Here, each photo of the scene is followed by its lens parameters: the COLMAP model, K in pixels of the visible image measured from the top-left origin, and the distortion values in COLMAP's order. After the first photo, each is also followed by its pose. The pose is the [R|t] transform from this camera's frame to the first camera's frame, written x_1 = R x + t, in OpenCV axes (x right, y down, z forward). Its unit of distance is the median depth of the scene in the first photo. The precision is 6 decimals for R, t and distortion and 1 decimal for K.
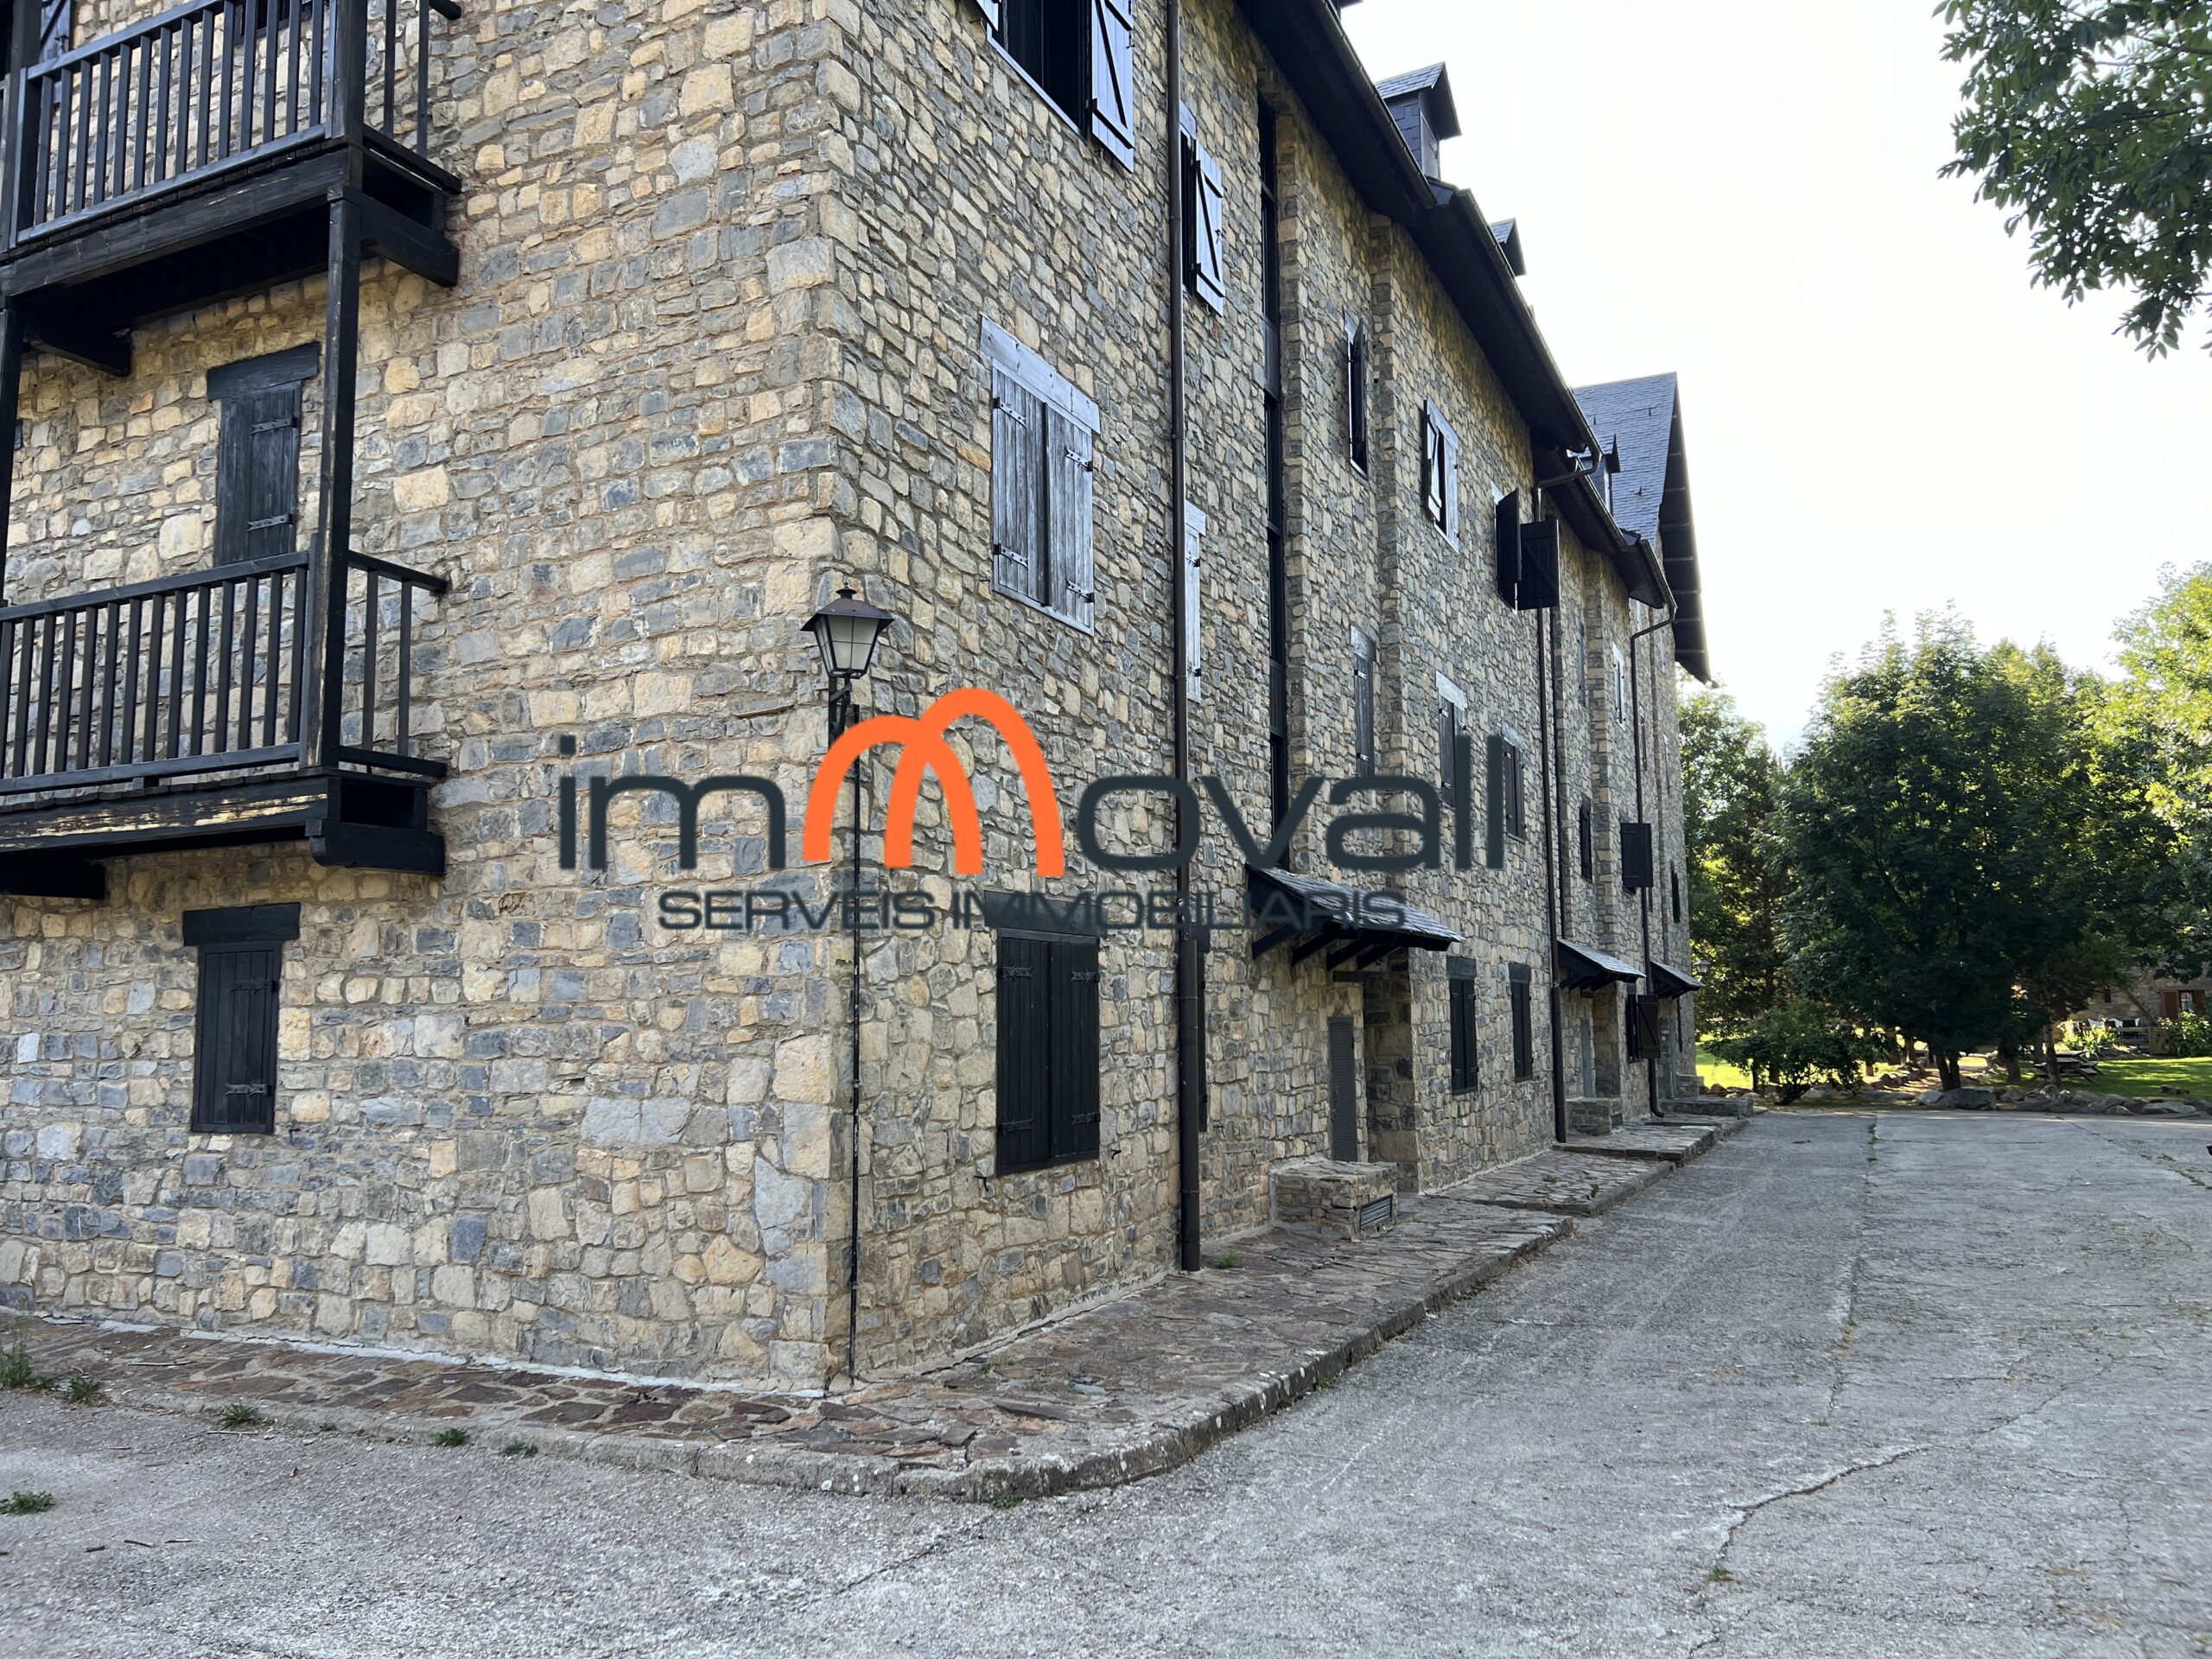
lens RADIAL K [[1671.7, 0, 1102.5], [0, 1671.7, 827.8], [0, 0, 1]] dist [0.075296, -0.102712]
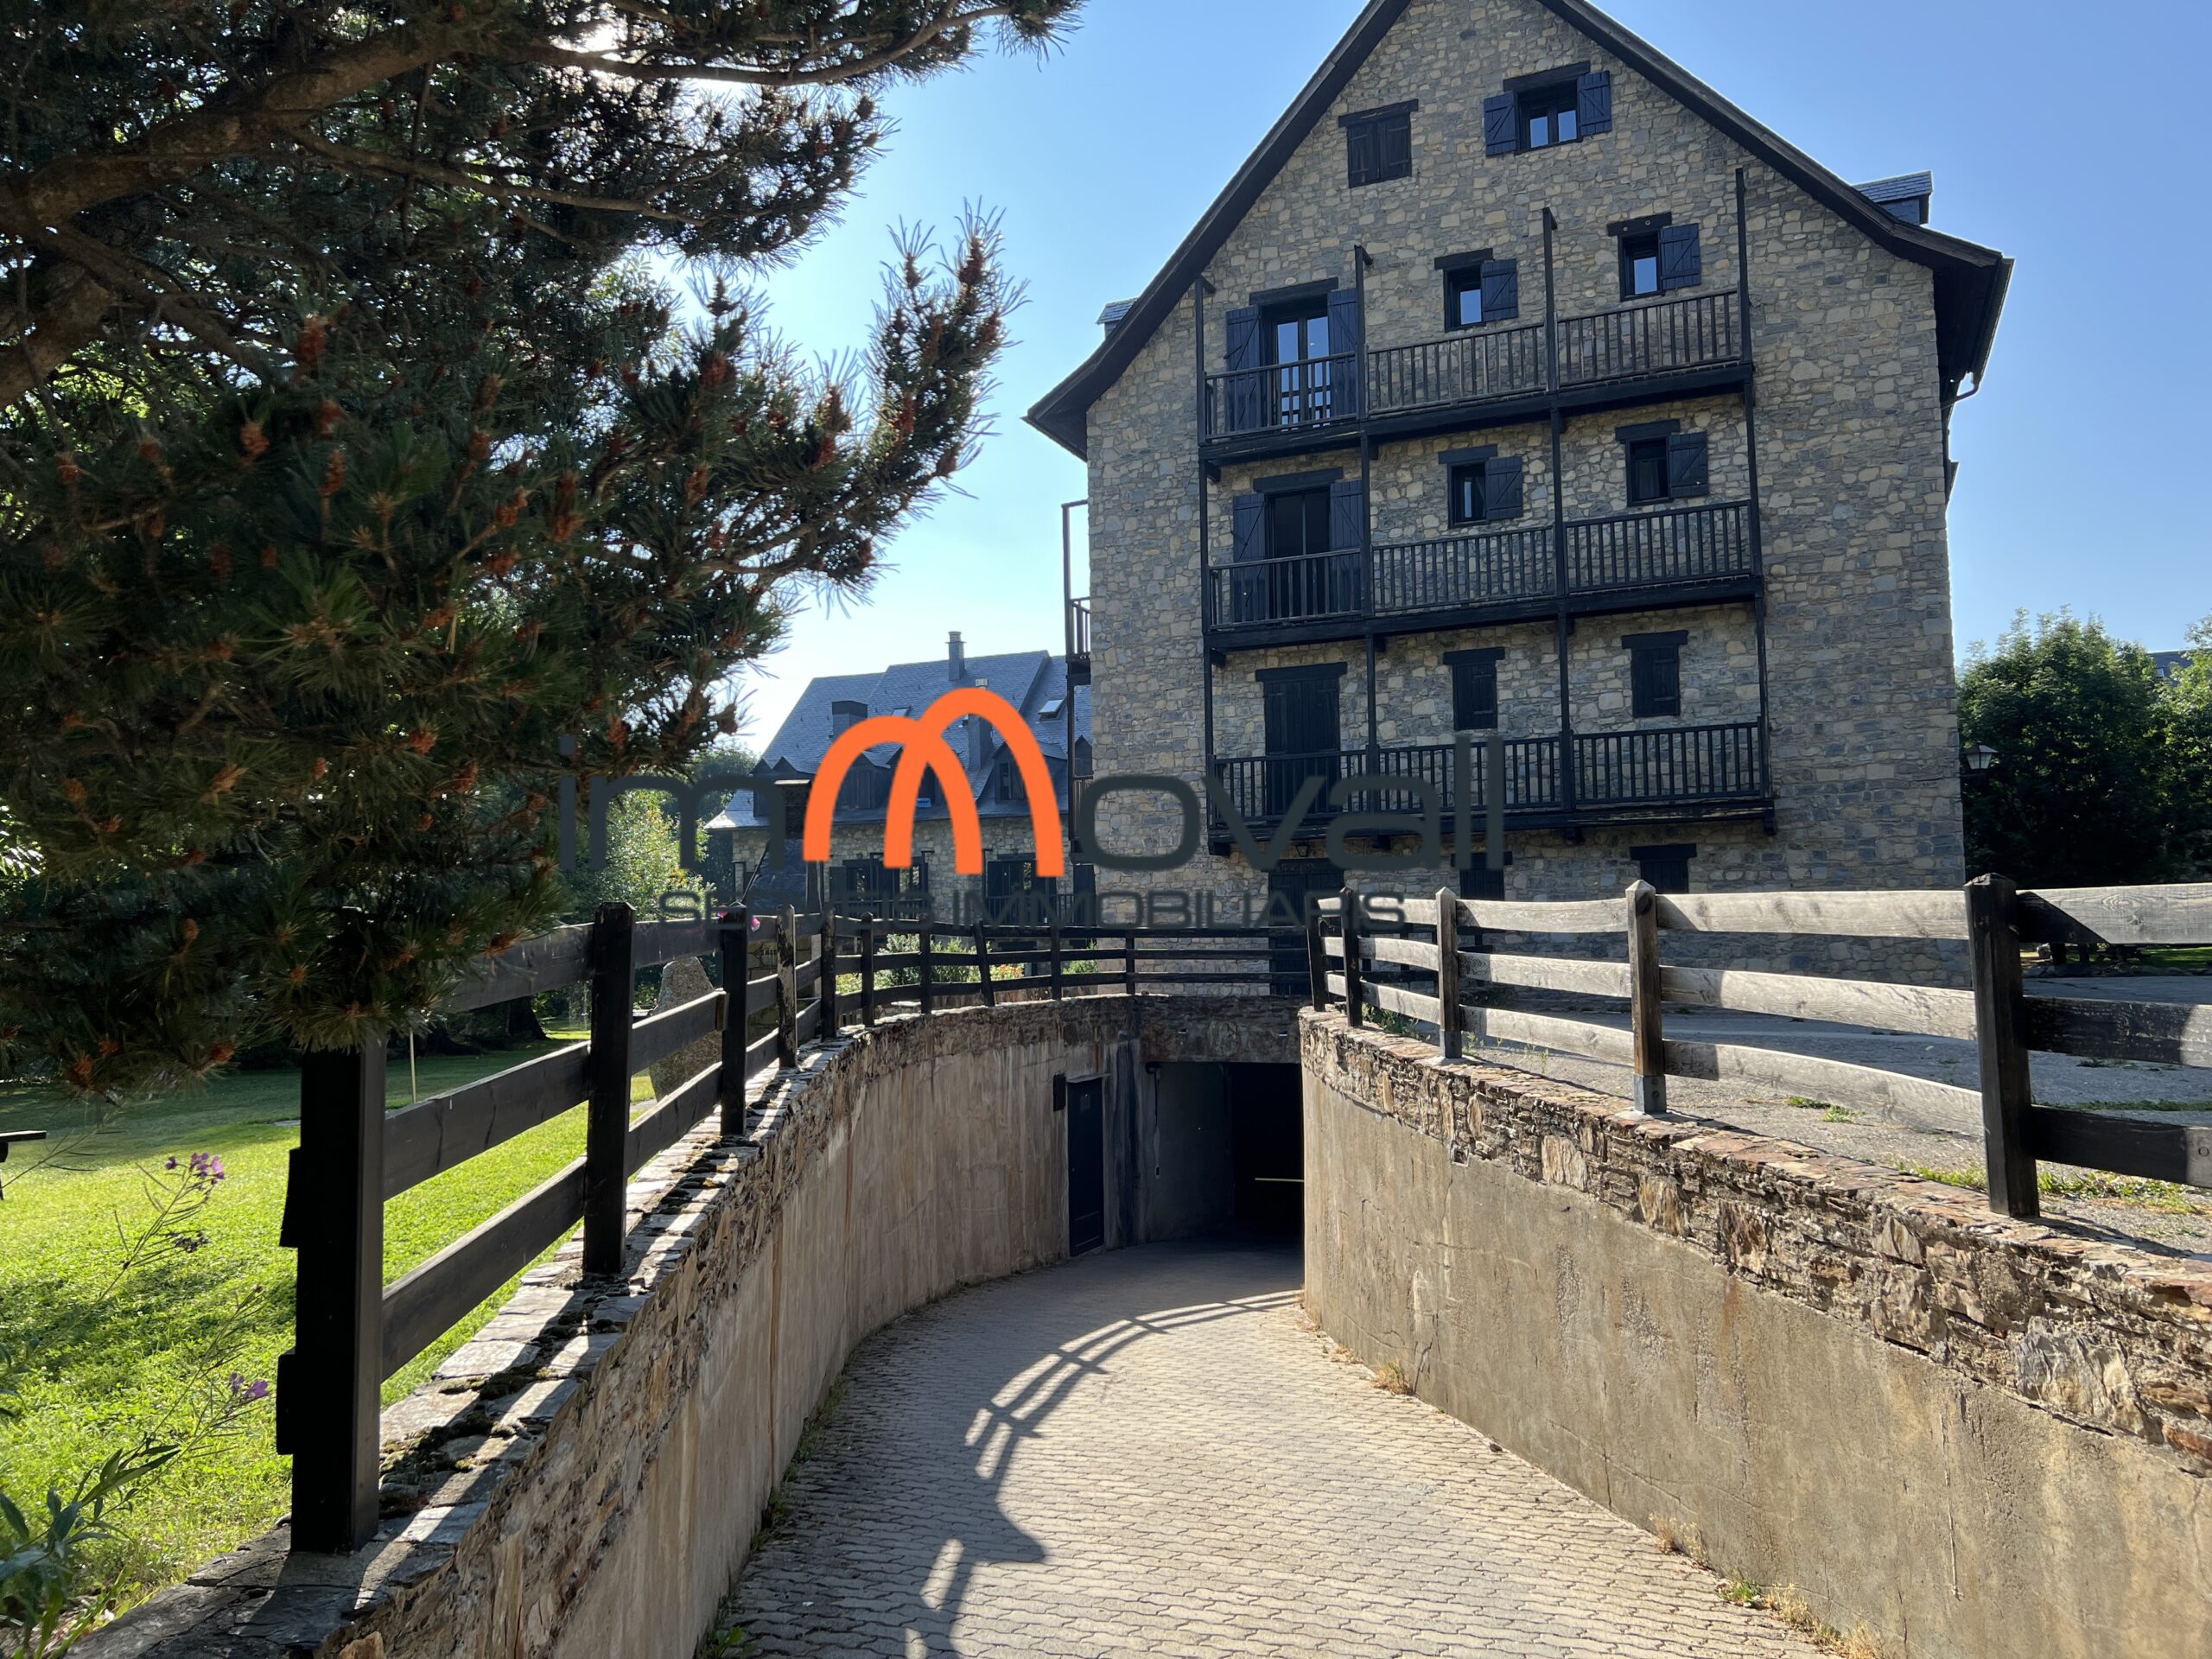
lens RADIAL K [[1671.7, 0, 1126.0], [0, 1671.7, 825.2], [0, 0, 1]] dist [0.075296, -0.102712]
pose [[0.999413, -0.003653, 0.034068, -1.297384], [0.002158, 0.999037, 0.043819, -0.092342], [-0.034195, -0.043720, 0.998458, -1.458802]]
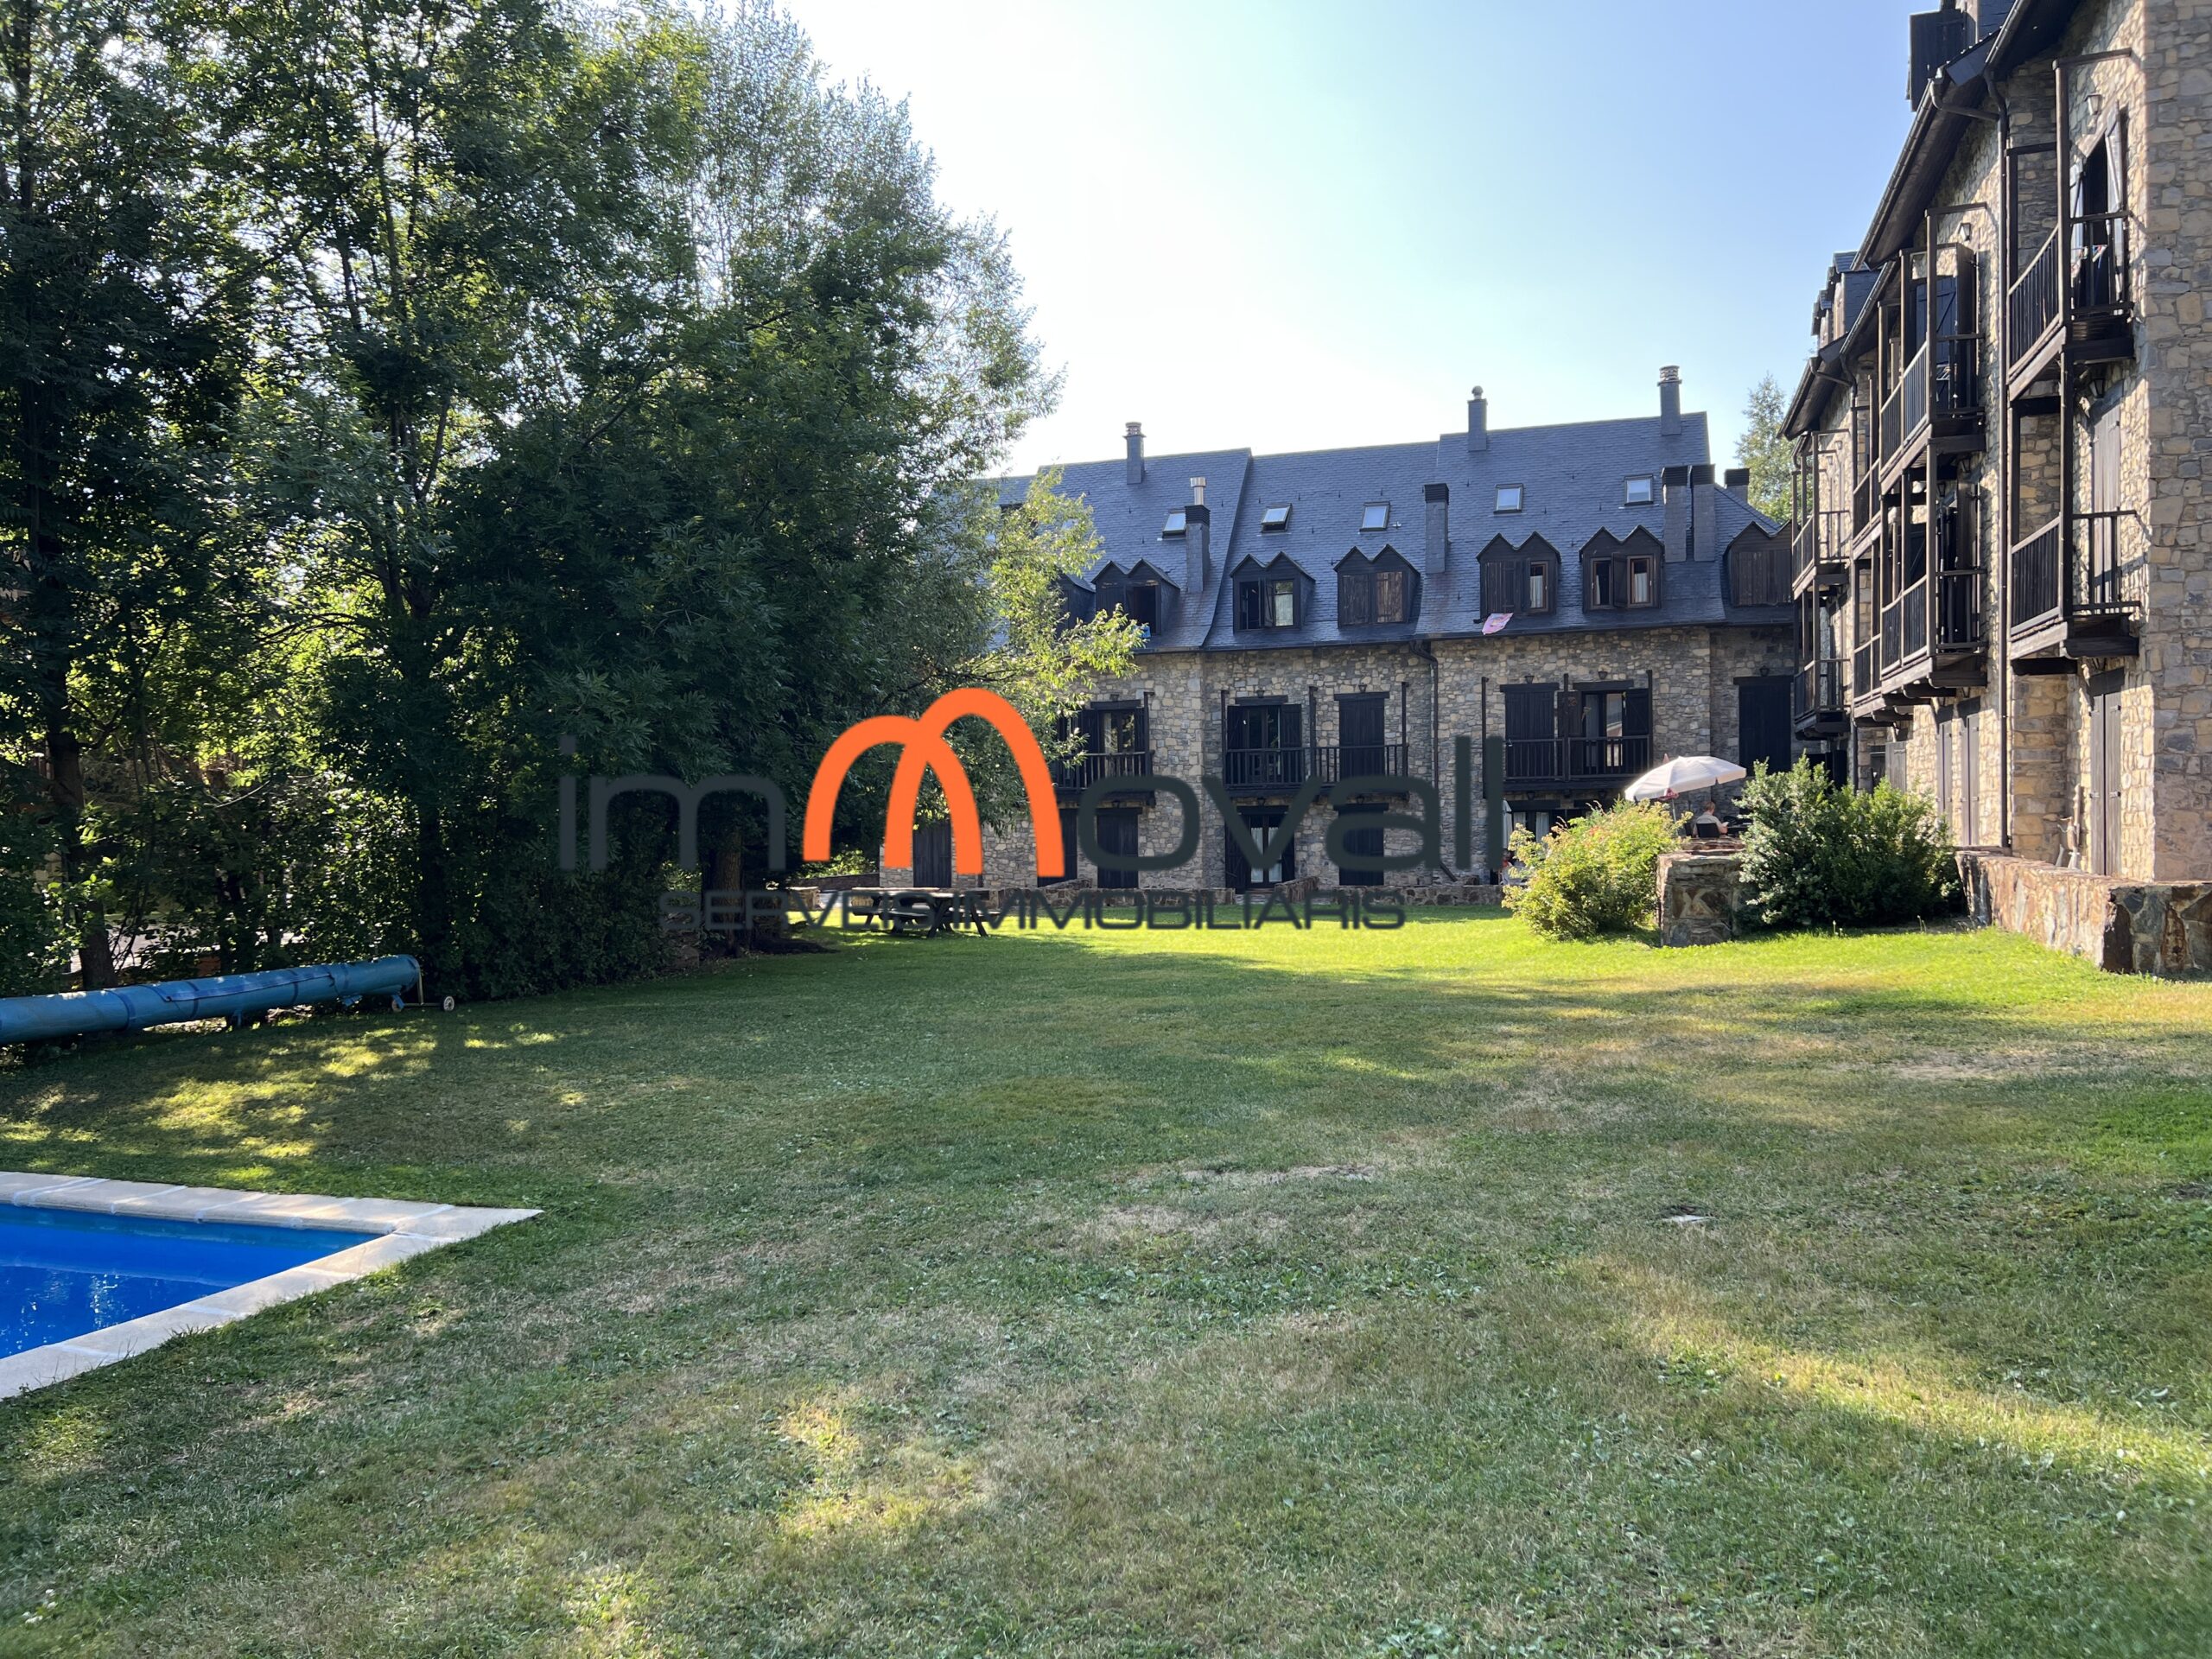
lens RADIAL K [[1671.7, 0, 1092.9], [0, 1671.7, 862.6], [0, 0, 1]] dist [0.075296, -0.102712]
pose [[0.991999, -0.004124, 0.126178, -2.490093], [-0.013356, 0.990429, 0.137374, 0.077001], [-0.125537, -0.137960, 0.982450, -0.293578]]
